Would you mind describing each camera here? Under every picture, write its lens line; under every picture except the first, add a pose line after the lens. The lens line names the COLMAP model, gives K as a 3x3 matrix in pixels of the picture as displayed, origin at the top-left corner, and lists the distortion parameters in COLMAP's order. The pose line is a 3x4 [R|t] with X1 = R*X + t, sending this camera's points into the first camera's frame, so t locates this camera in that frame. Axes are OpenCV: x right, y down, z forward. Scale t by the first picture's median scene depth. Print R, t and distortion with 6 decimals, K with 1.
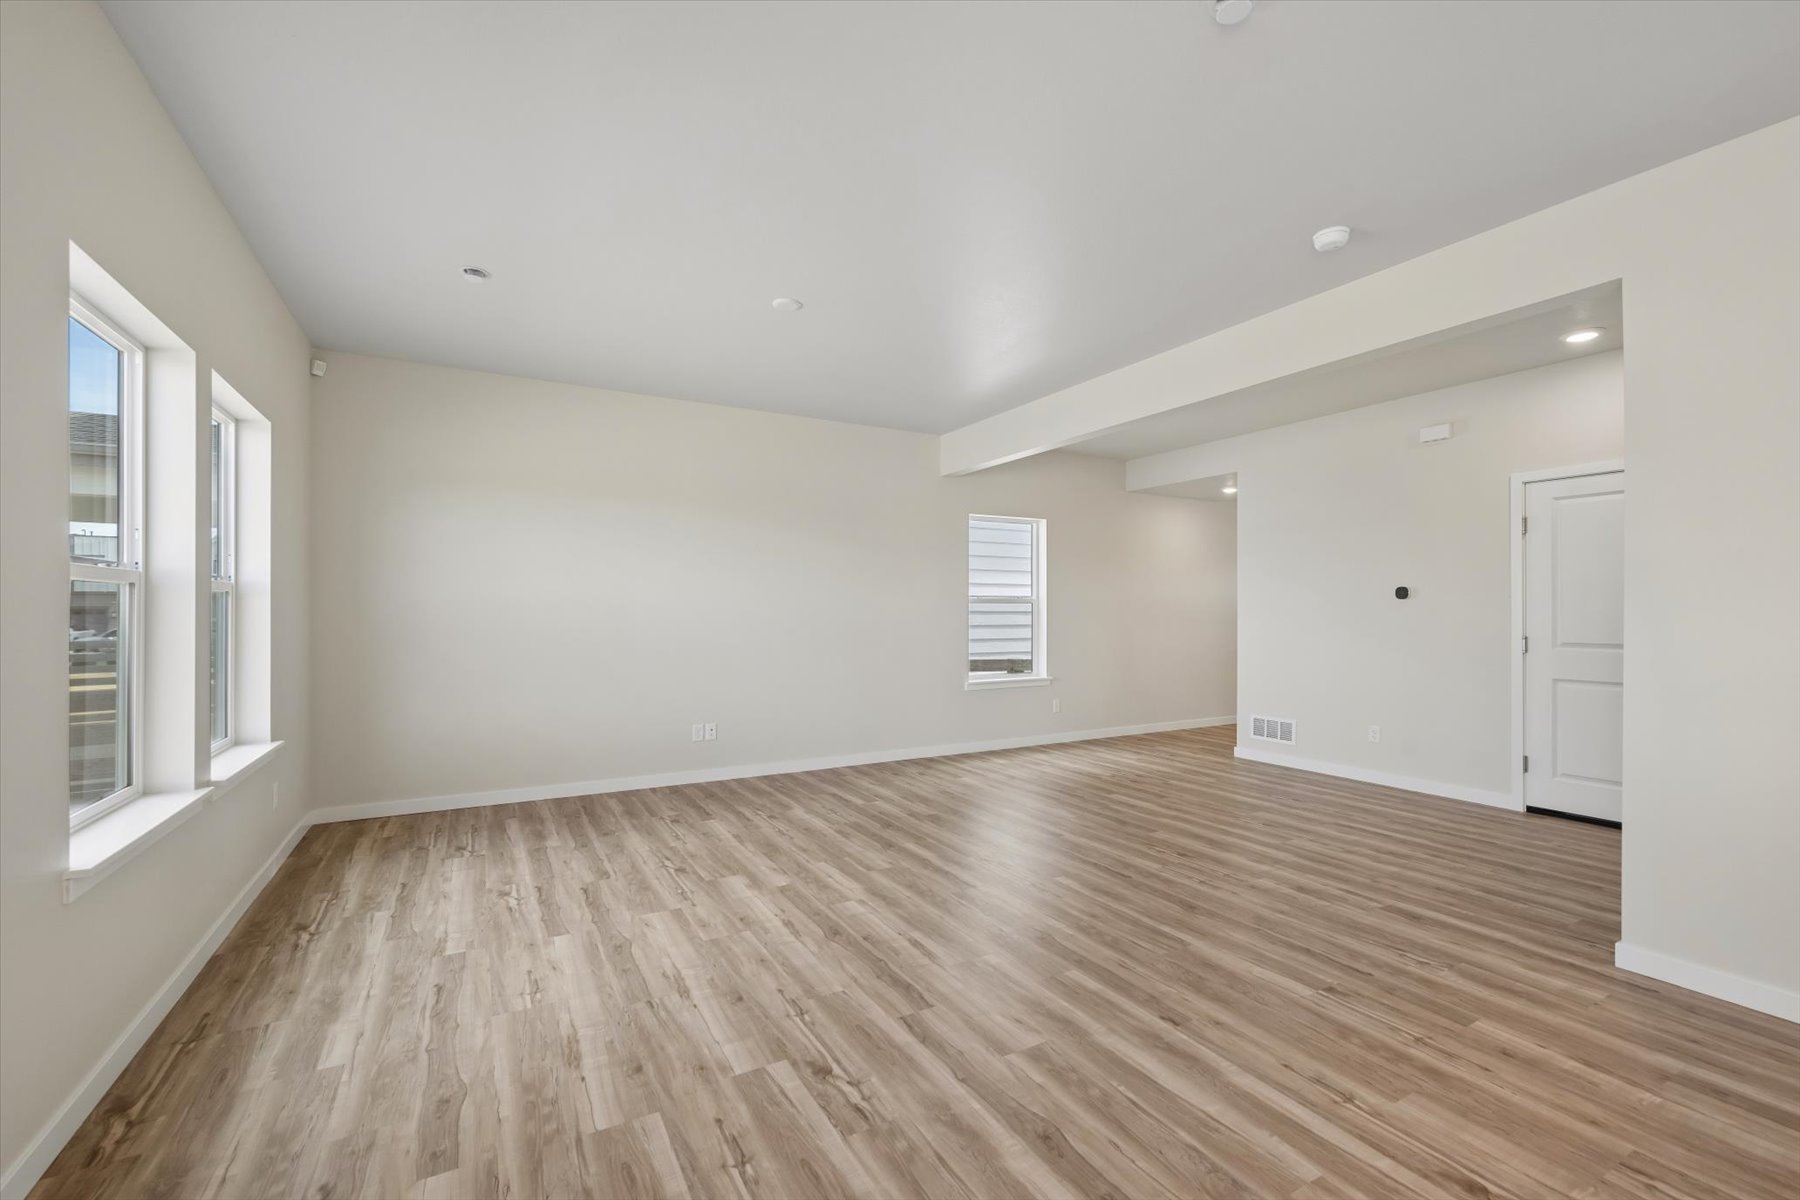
lens RADIAL K [[713.8, 0, 899.0], [0, 713.8, 611.6], [0, 0, 1]] dist [-0.001498, 0.000223]
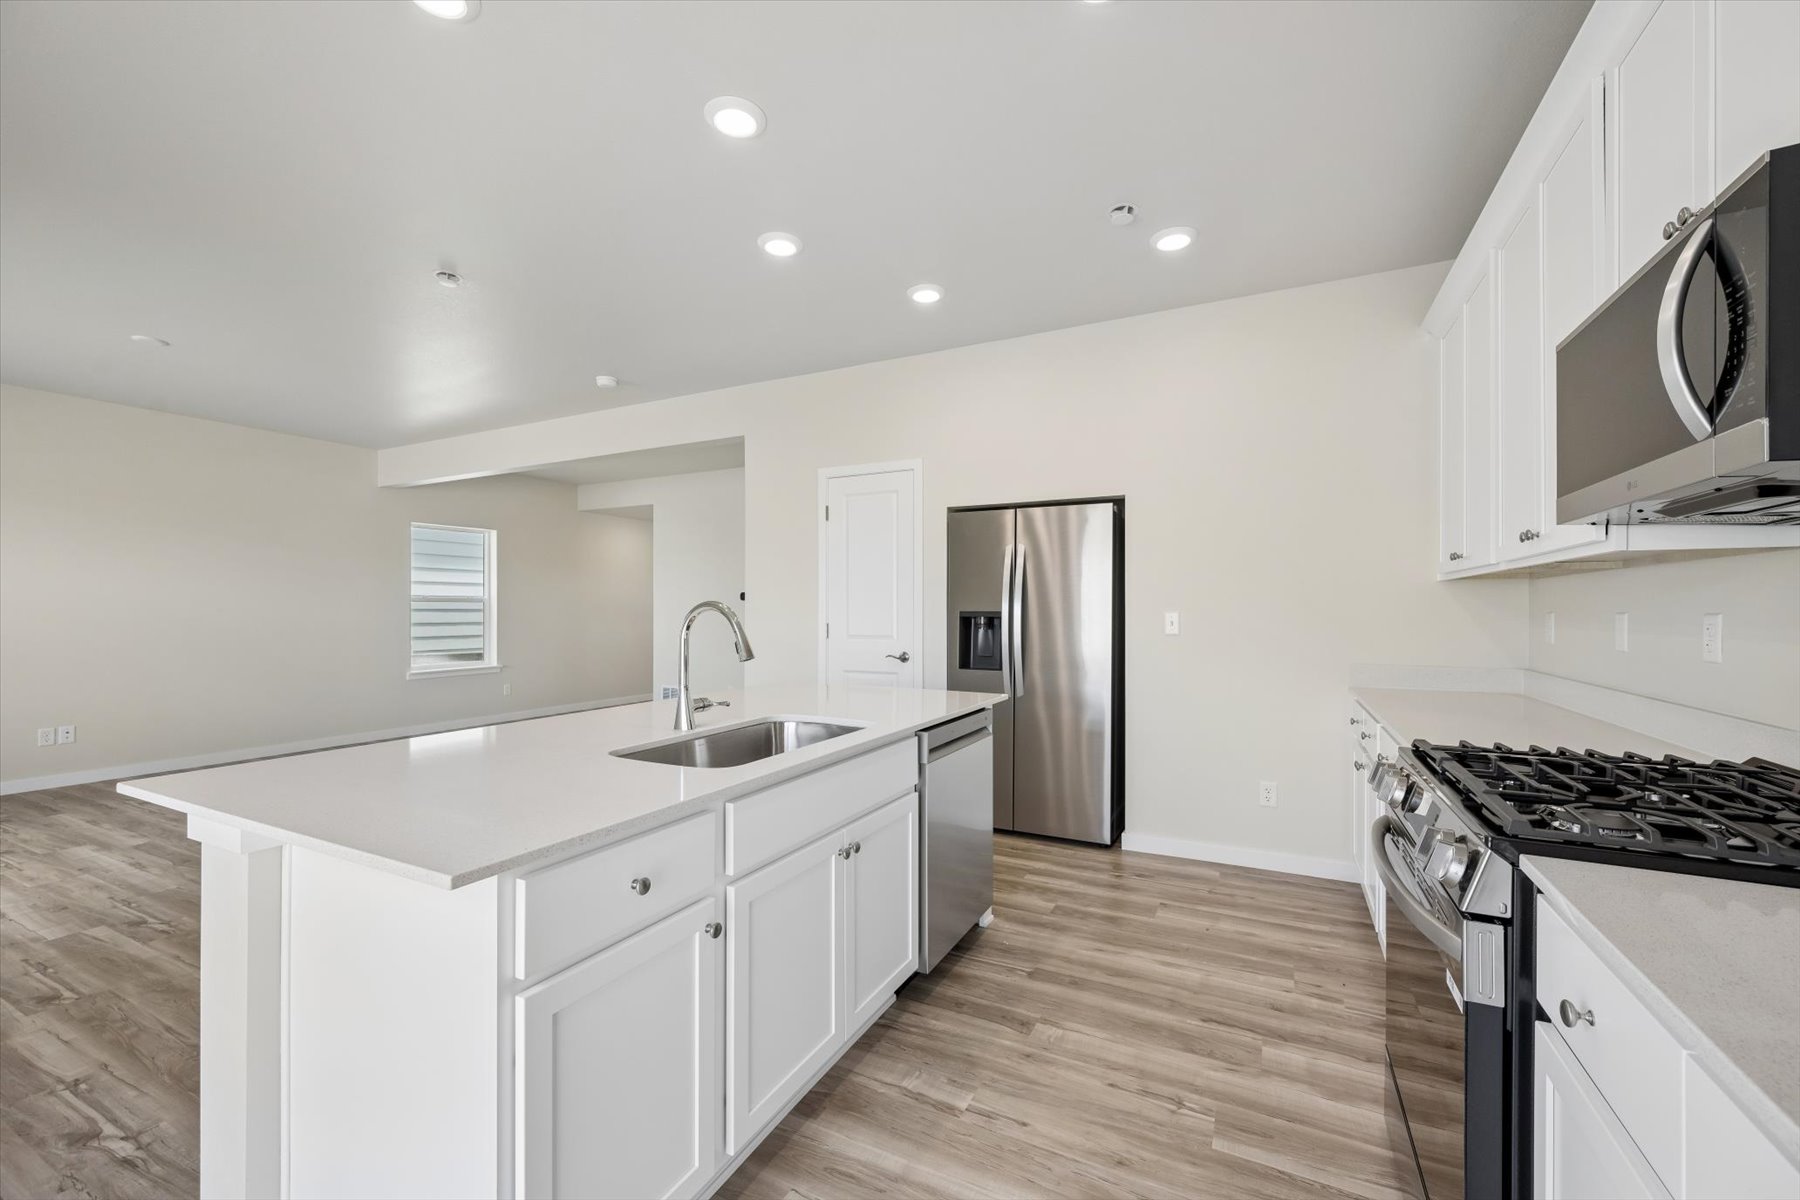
lens RADIAL K [[713.8, 0, 908.2], [0, 713.8, 607.4], [0, 0, 1]] dist [-0.001498, 0.000223]
pose [[0.838276, 0.000400, 0.545246, 0.241694], [0.002002, 0.999991, -0.003812, 0.004917], [-0.545243, 0.004287, 0.838267, -0.624627]]
